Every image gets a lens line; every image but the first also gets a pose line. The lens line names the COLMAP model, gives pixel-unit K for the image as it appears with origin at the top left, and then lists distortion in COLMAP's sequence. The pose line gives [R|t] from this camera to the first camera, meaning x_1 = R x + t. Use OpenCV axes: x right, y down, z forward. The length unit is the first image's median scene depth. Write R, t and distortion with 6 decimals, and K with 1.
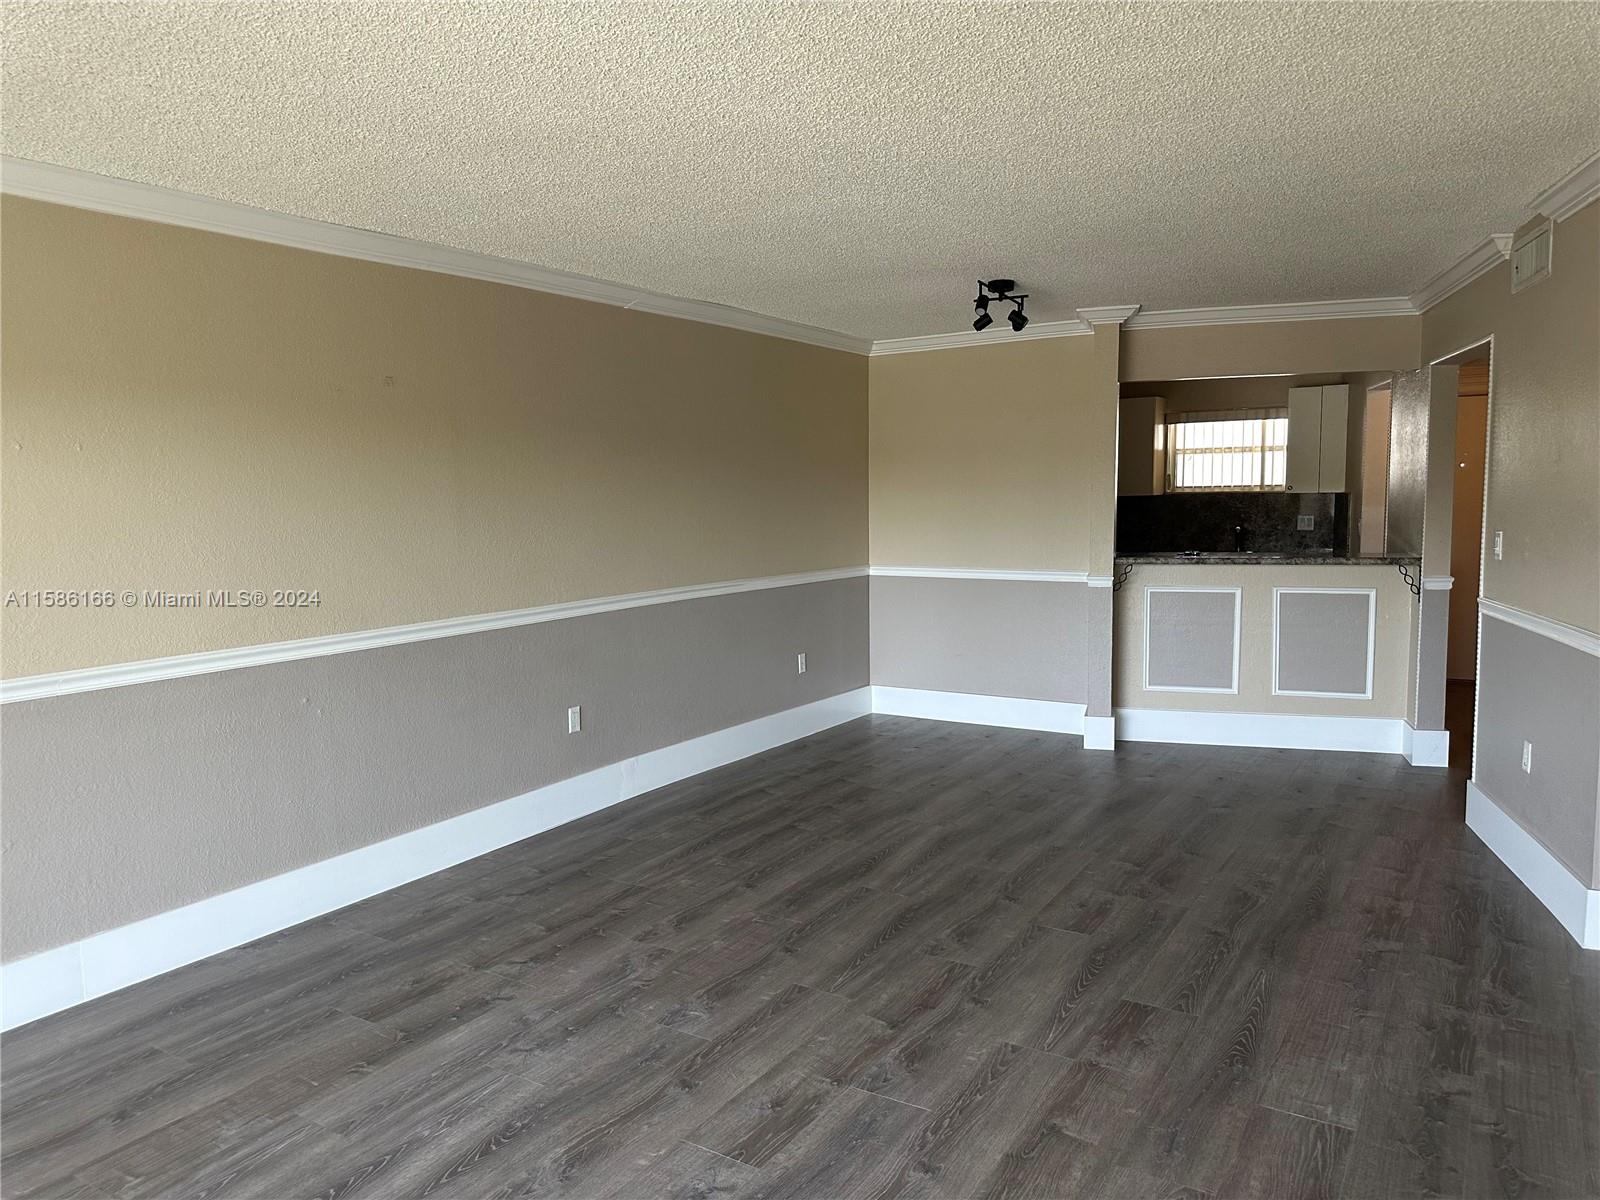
lens RADIAL K [[1131.7, 0, 804.7], [0, 1131.7, 601.2], [0, 0, 1]] dist [0.133146, -0.170889]
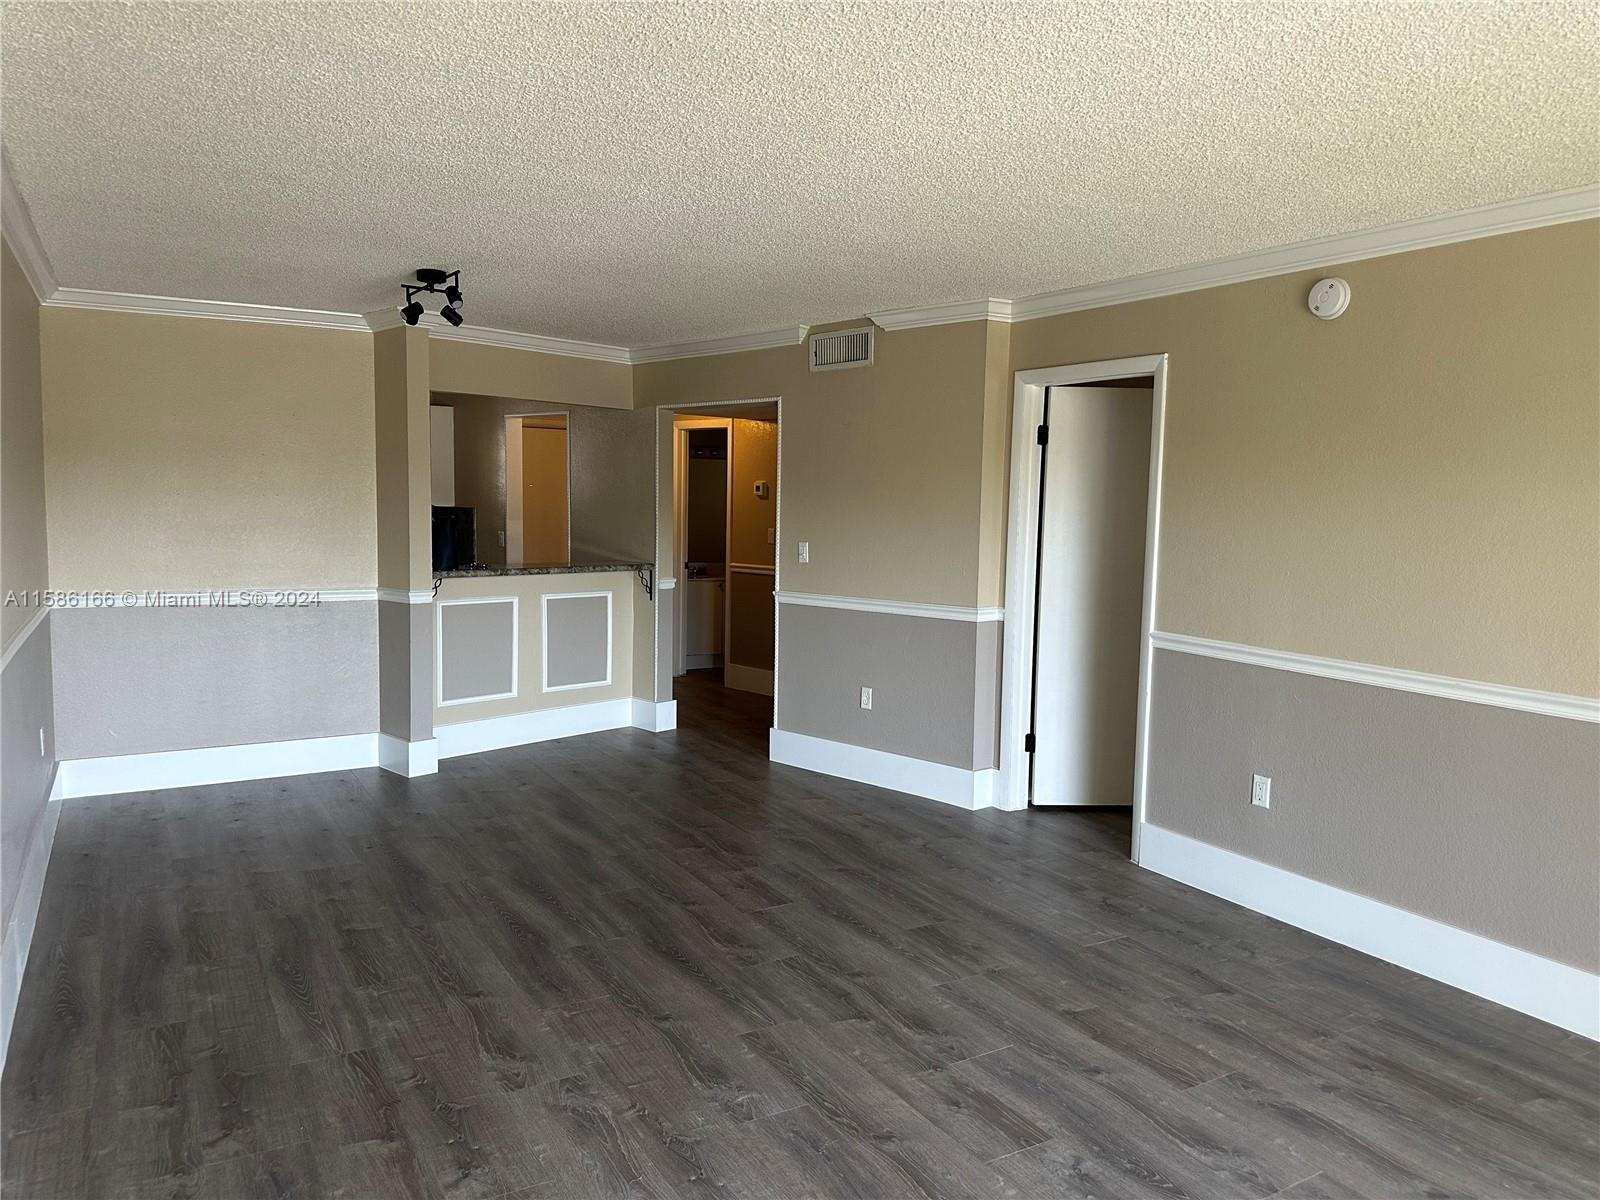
lens RADIAL K [[1131.7, 0, 804.7], [0, 1131.7, 601.2], [0, 0, 1]] dist [0.133146, -0.170889]
pose [[0.460308, -0.059514, 0.885762, -0.663028], [0.065061, 0.997329, 0.033199, -0.038210], [-0.885372, 0.042347, 0.462951, 0.422061]]
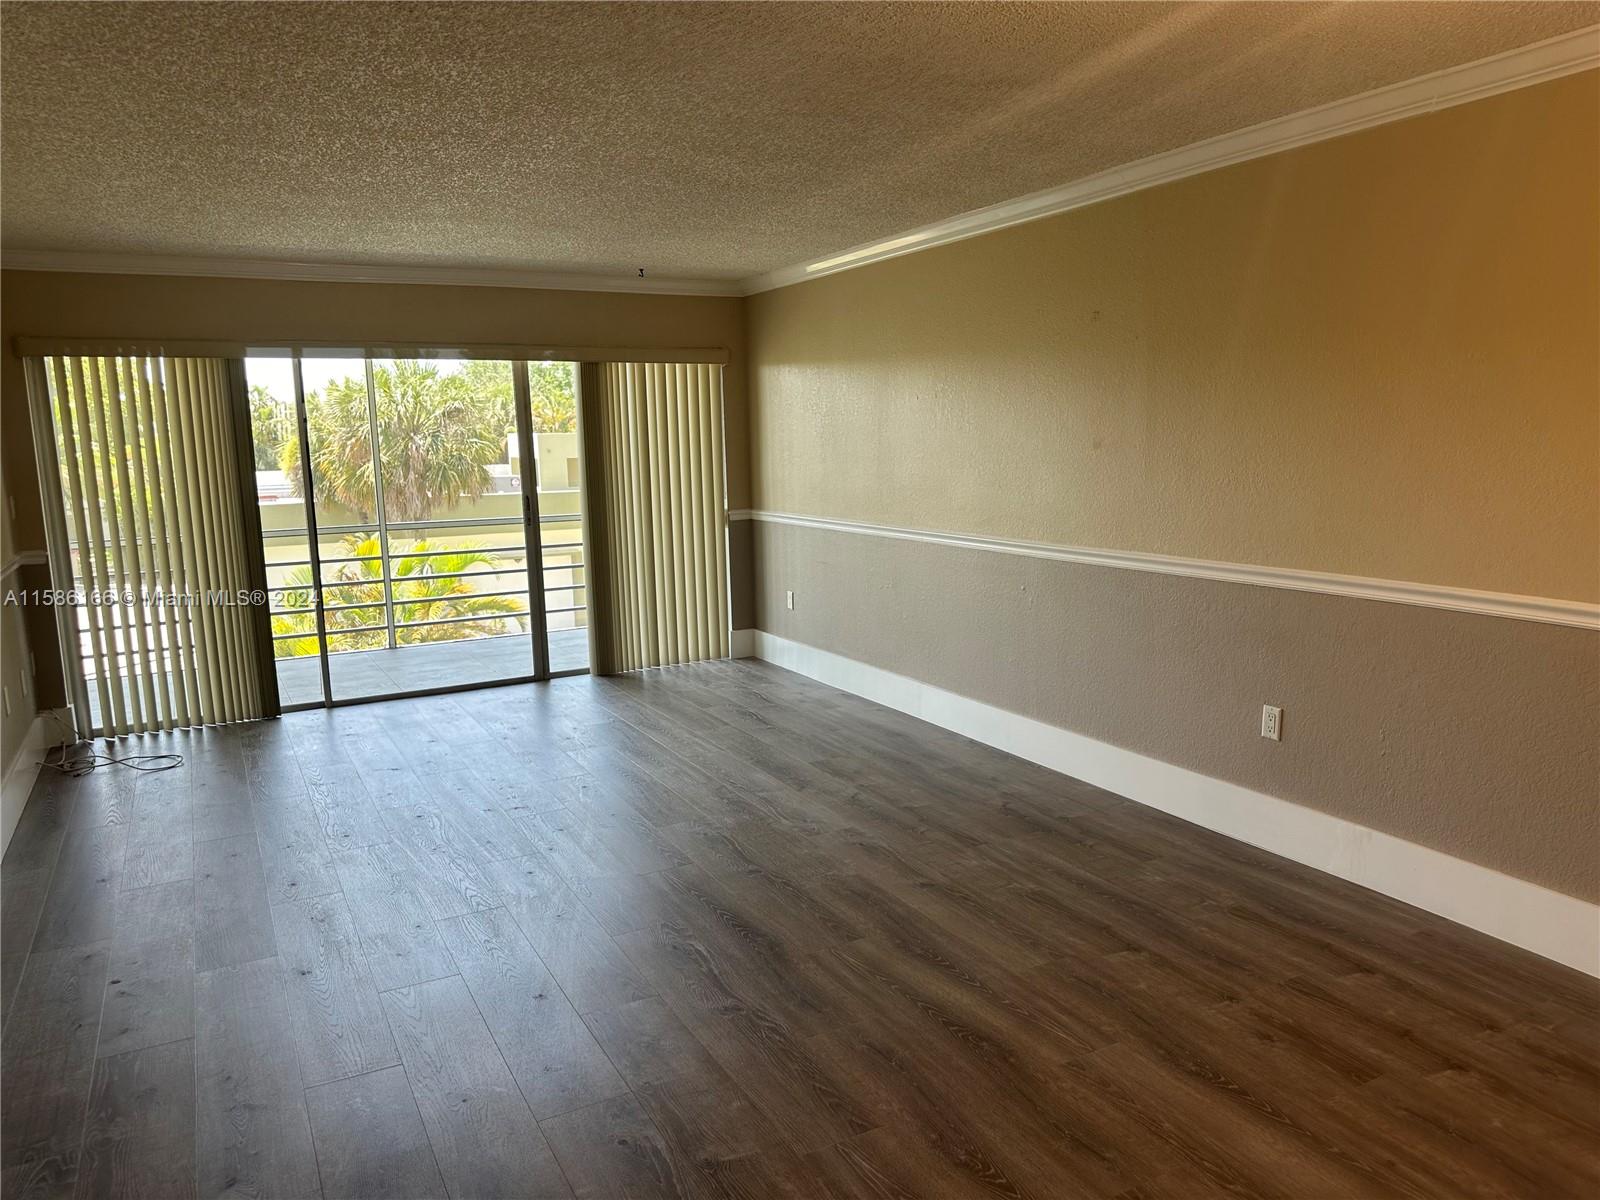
lens RADIAL K [[1099.7, 0, 800.0], [0, 1099.7, 600.0], [0, 0, 1]] dist [0.130282, -0.190678]
pose [[-0.499487, 0.157620, -0.851862, 0.713260], [-0.056084, 0.975363, 0.213356, -0.144456], [0.864504, 0.154344, -0.478342, 1.331620]]
